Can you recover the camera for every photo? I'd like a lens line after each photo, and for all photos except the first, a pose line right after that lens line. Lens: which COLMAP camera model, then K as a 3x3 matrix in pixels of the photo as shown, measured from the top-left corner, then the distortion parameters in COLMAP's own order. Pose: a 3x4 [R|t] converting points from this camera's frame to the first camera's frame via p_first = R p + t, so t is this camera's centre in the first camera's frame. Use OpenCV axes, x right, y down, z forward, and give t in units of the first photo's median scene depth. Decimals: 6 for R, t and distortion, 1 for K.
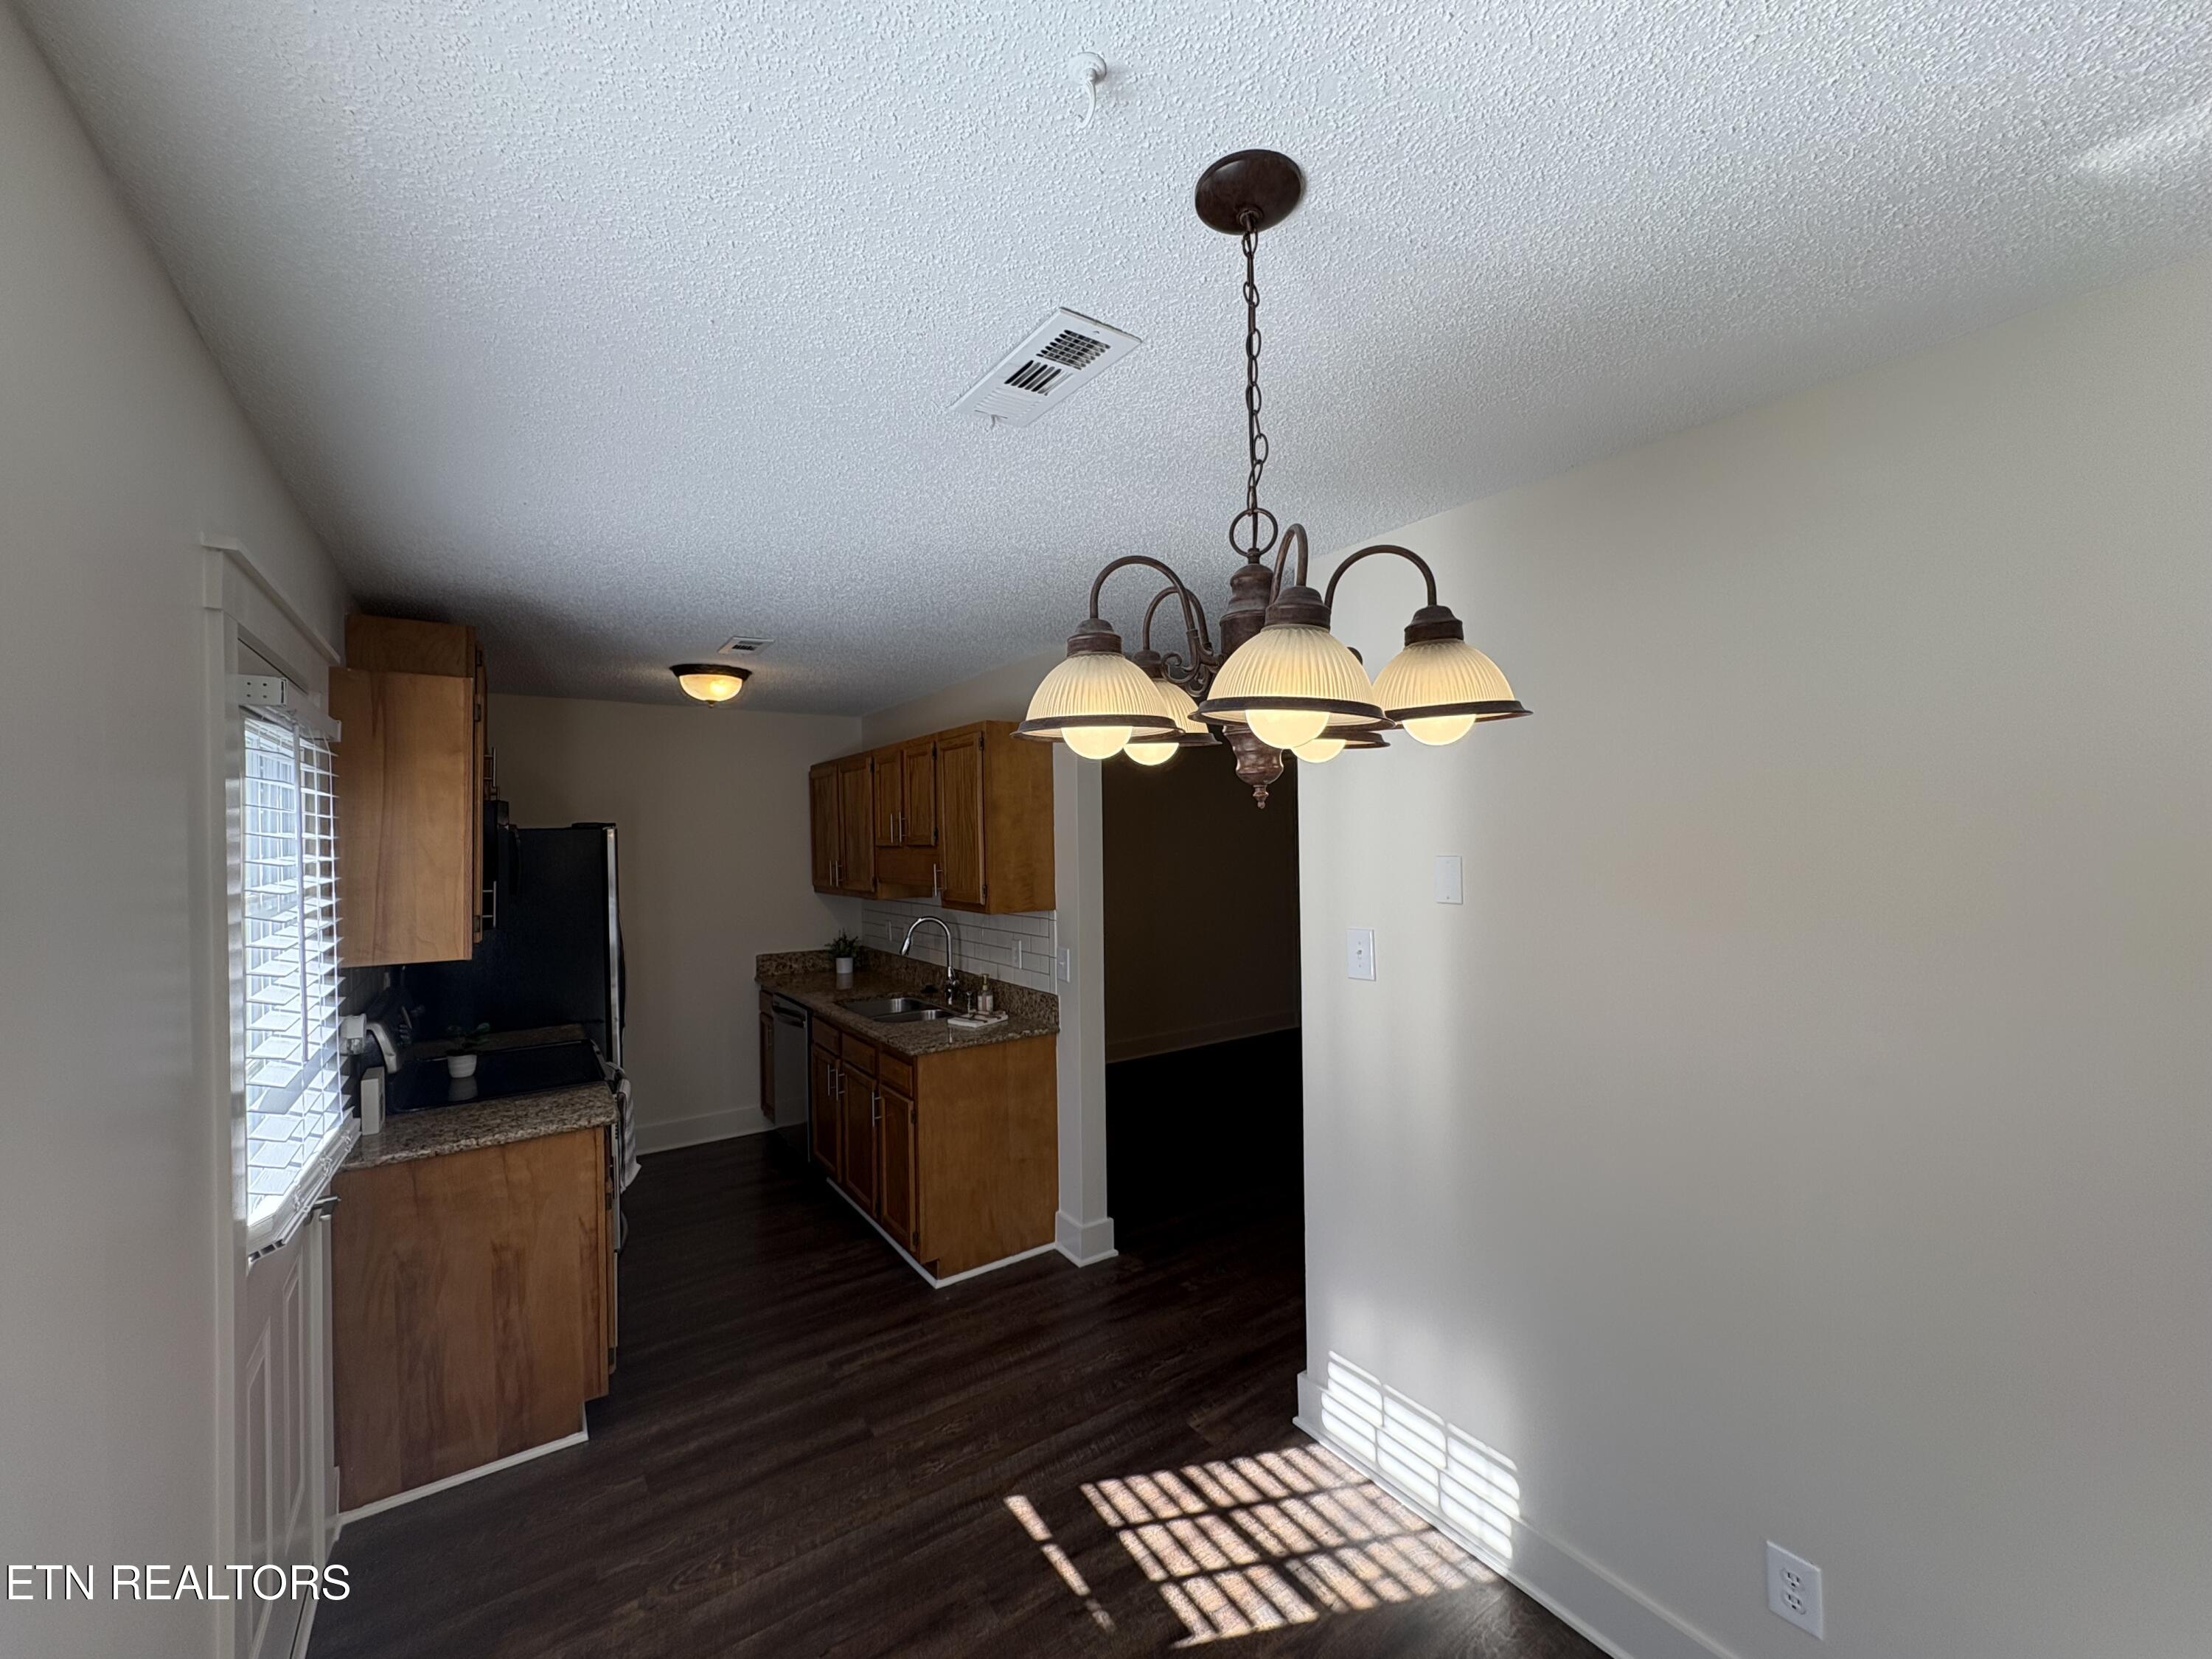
lens RADIAL K [[880.0, 0, 1111.5], [0, 880.0, 832.6], [0, 0, 1]] dist [-0.000762, 0.000136]
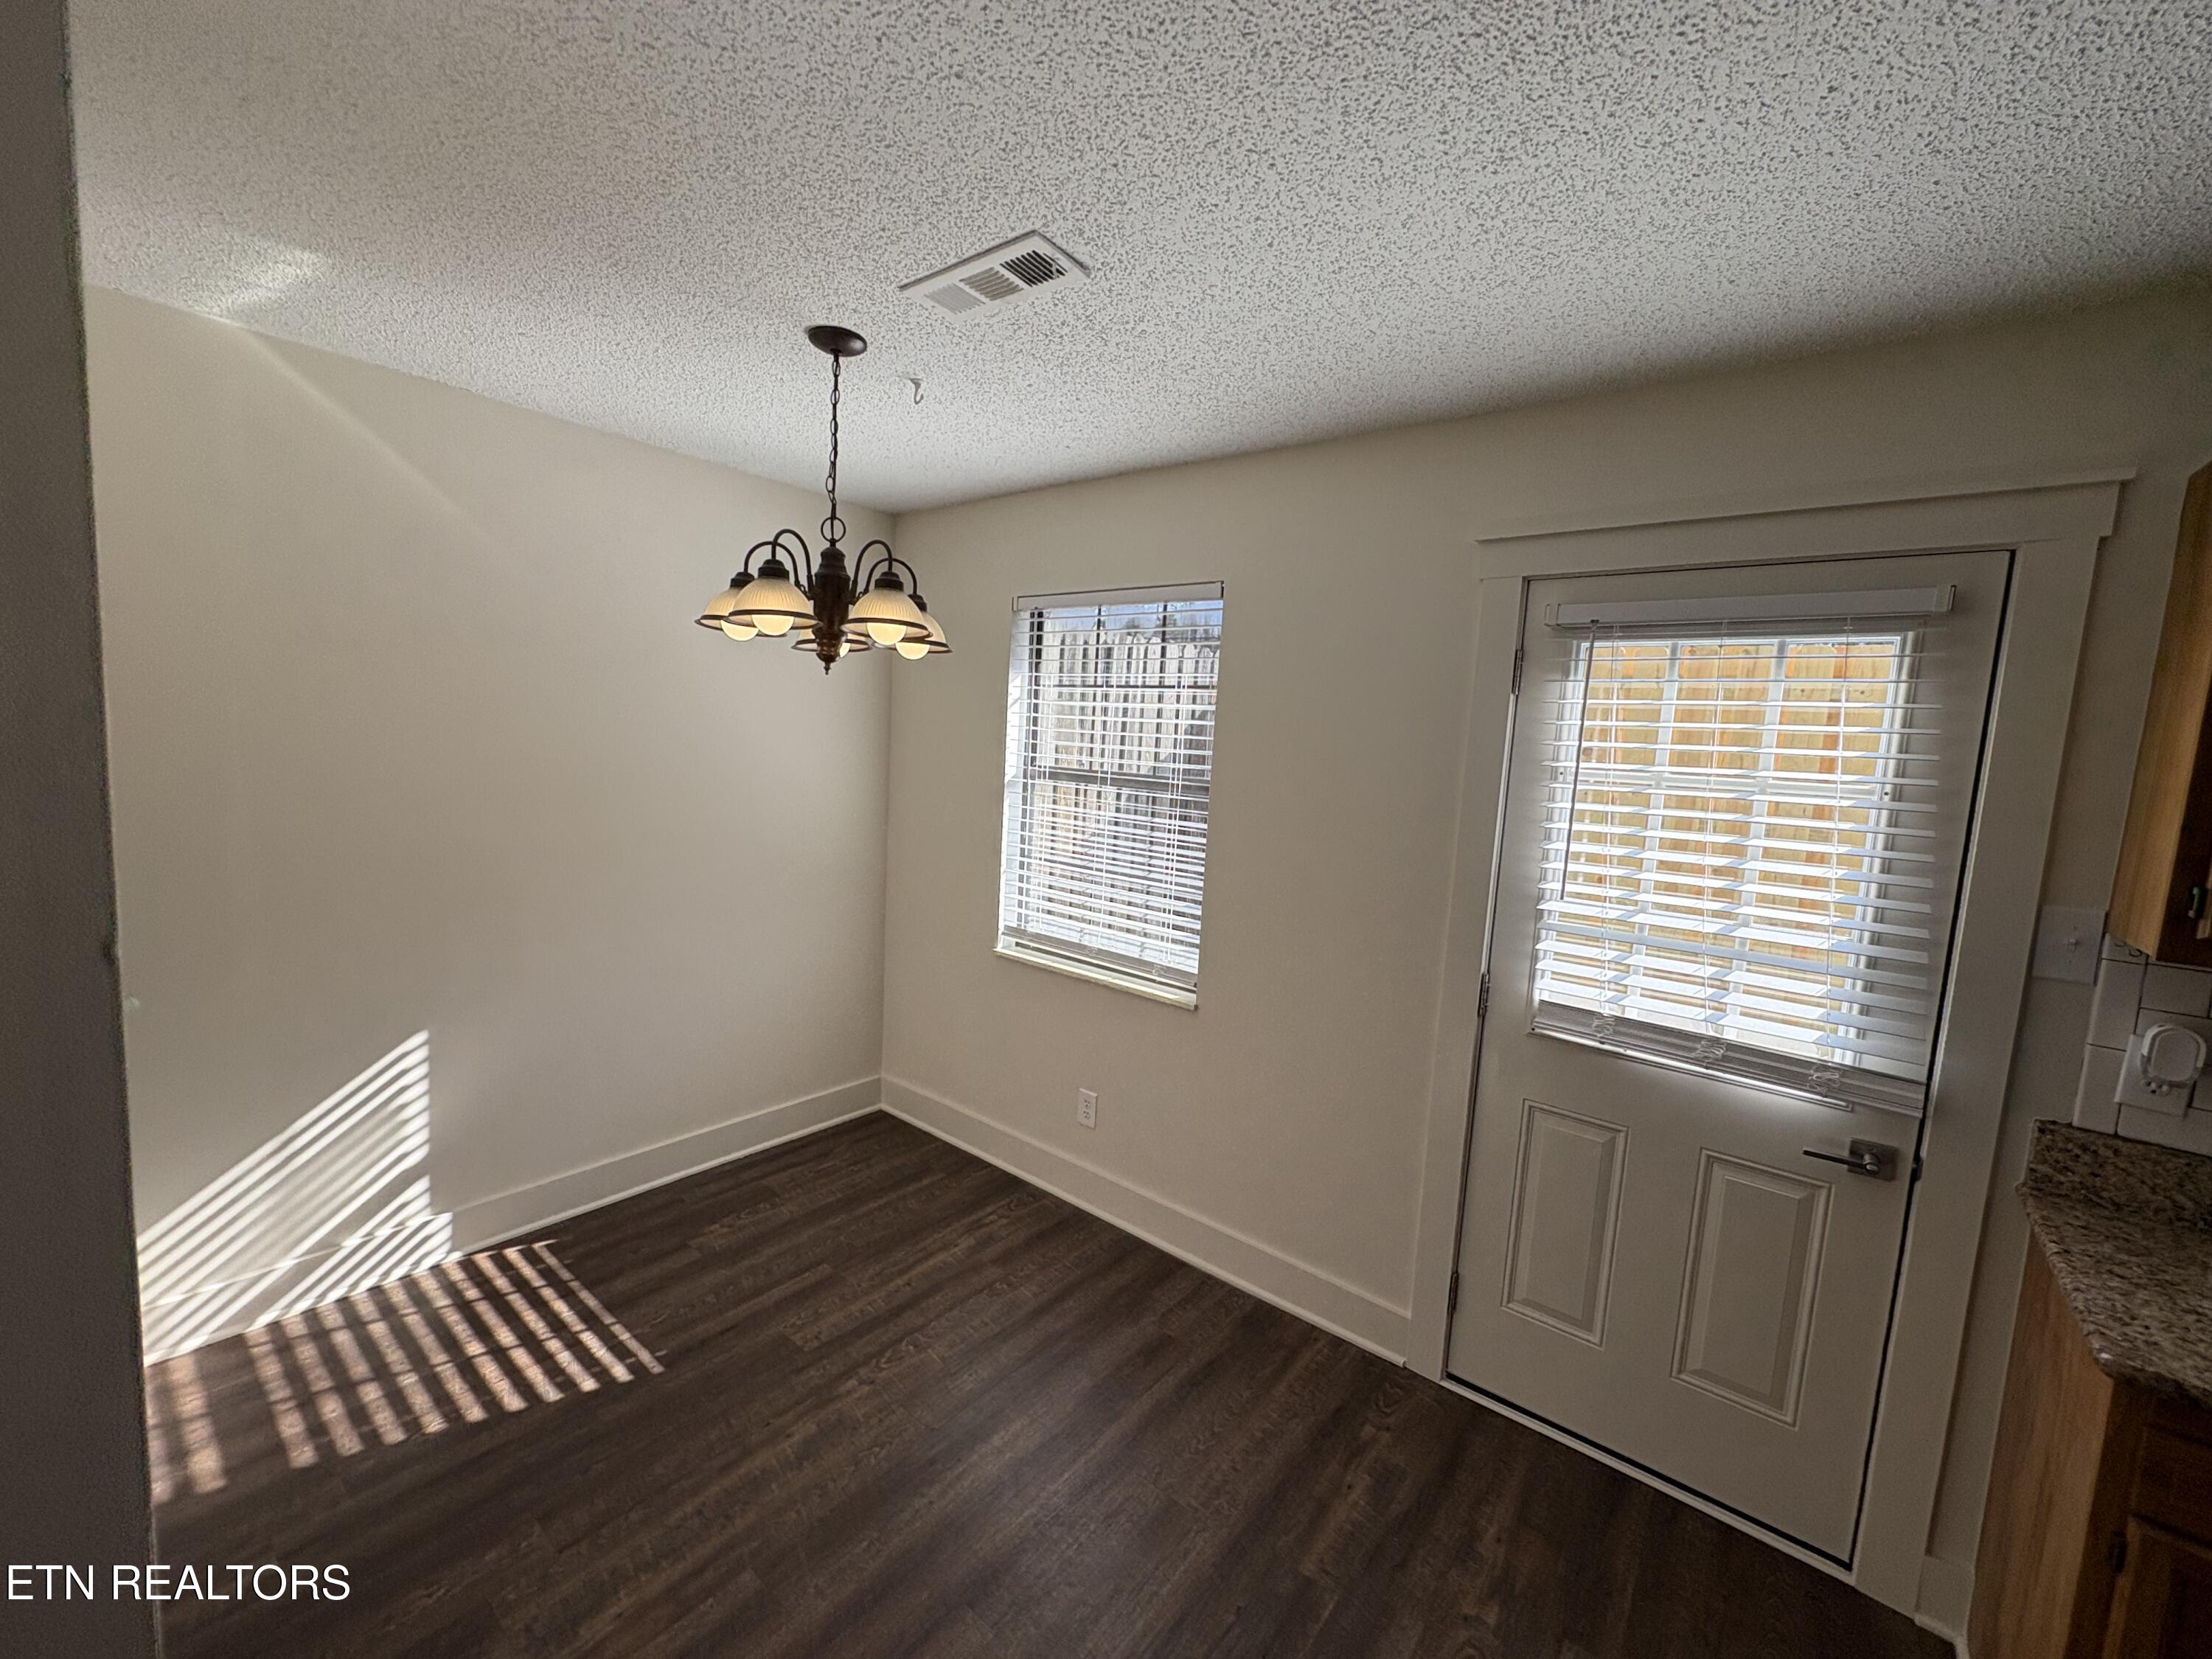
lens RADIAL K [[880.0, 0, 1112.3], [0, 880.0, 833.7], [0, 0, 1]] dist [-0.000762, 0.000136]
pose [[-0.958996, -0.013525, -0.283097, 0.030508], [-0.046690, 0.992753, 0.110733, 0.020287], [0.279548, 0.119411, -0.952677, 0.791705]]
